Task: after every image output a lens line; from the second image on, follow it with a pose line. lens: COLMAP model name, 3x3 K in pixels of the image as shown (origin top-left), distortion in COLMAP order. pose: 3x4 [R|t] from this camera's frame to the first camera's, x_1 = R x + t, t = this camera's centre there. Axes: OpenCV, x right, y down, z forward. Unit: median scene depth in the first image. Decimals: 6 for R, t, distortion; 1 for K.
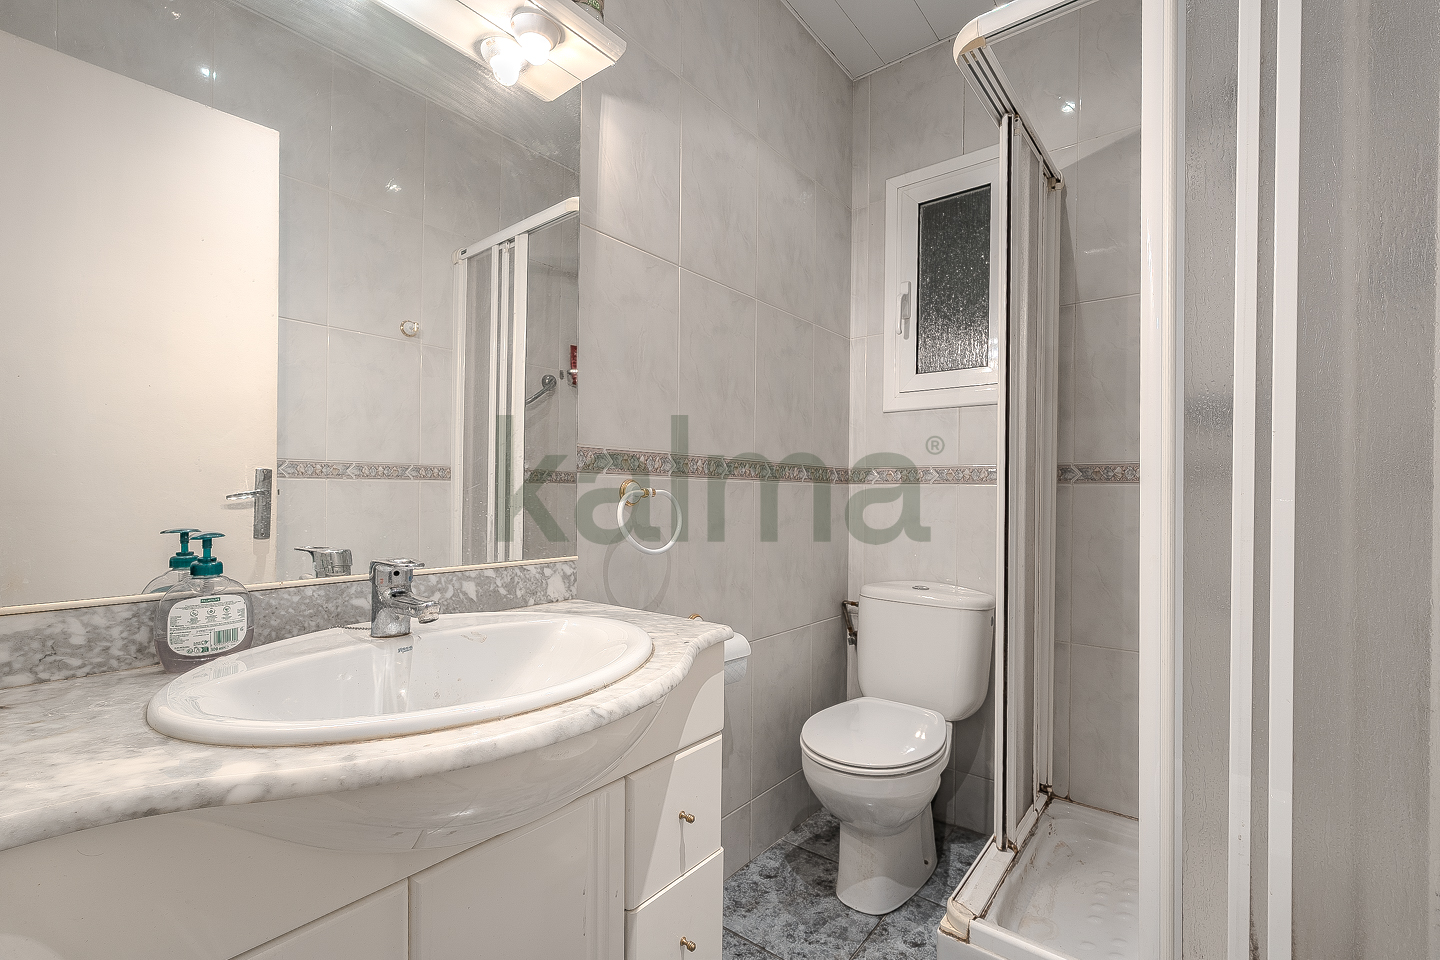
lens RADIAL K [[618.4, 0, 720.0], [0, 618.4, 480.0], [0, 0, 1]] dist [-0.001461, 0.000303]
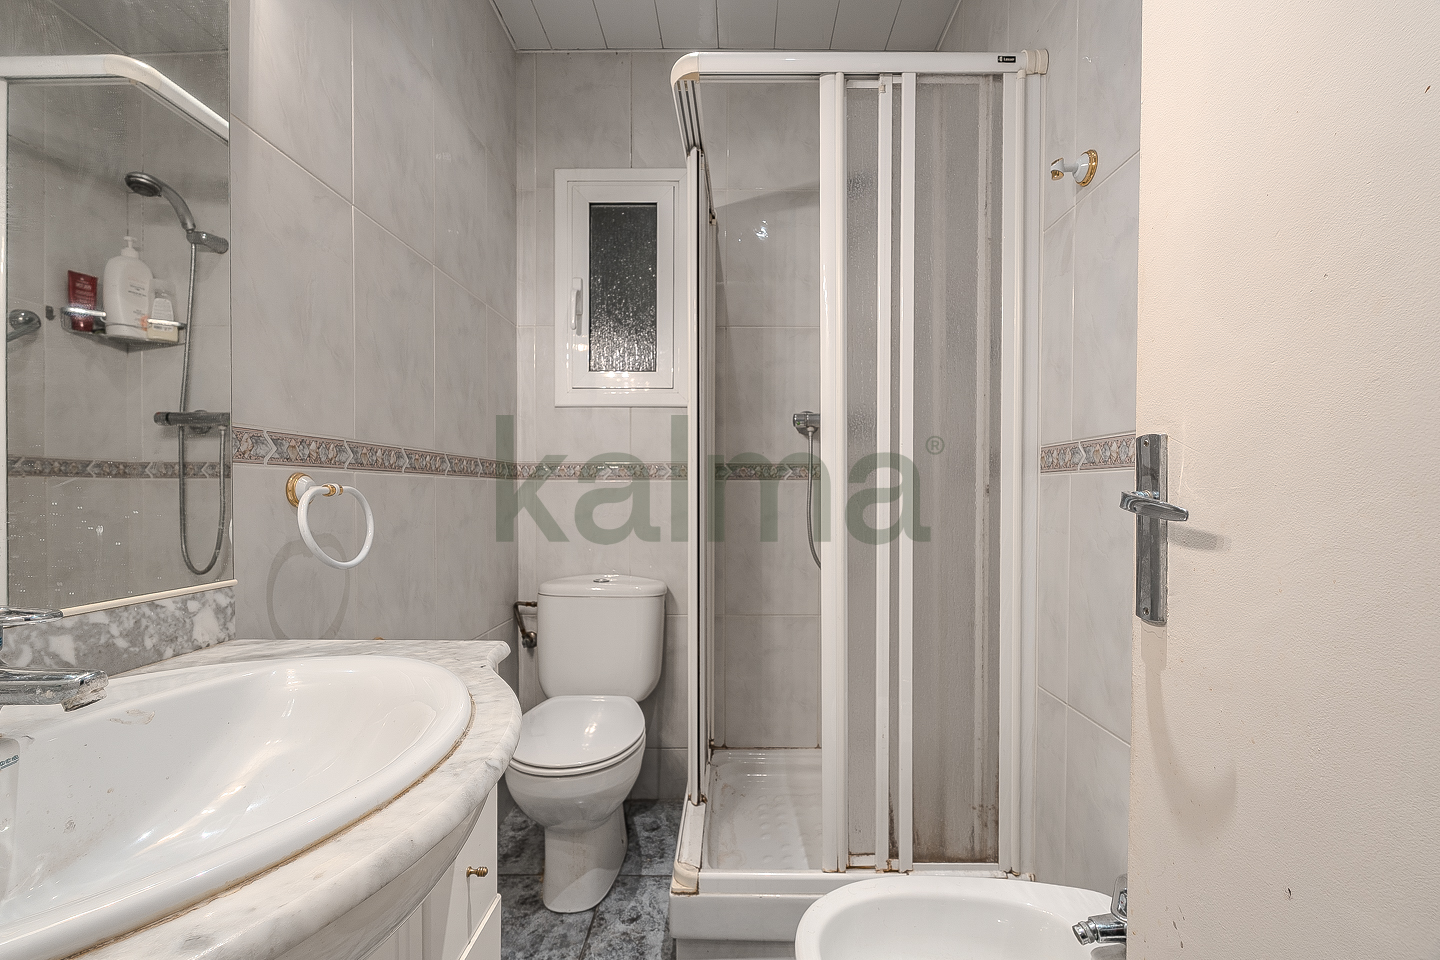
lens RADIAL K [[621.9, 0, 720.7], [0, 621.9, 484.9], [0, 0, 1]] dist [-0.001529, -0.000657]
pose [[0.795116, -0.002717, 0.606451, -0.185099], [-0.006461, 0.999895, 0.012950, 0.000884], [-0.606423, -0.014214, 0.795015, 0.077418]]
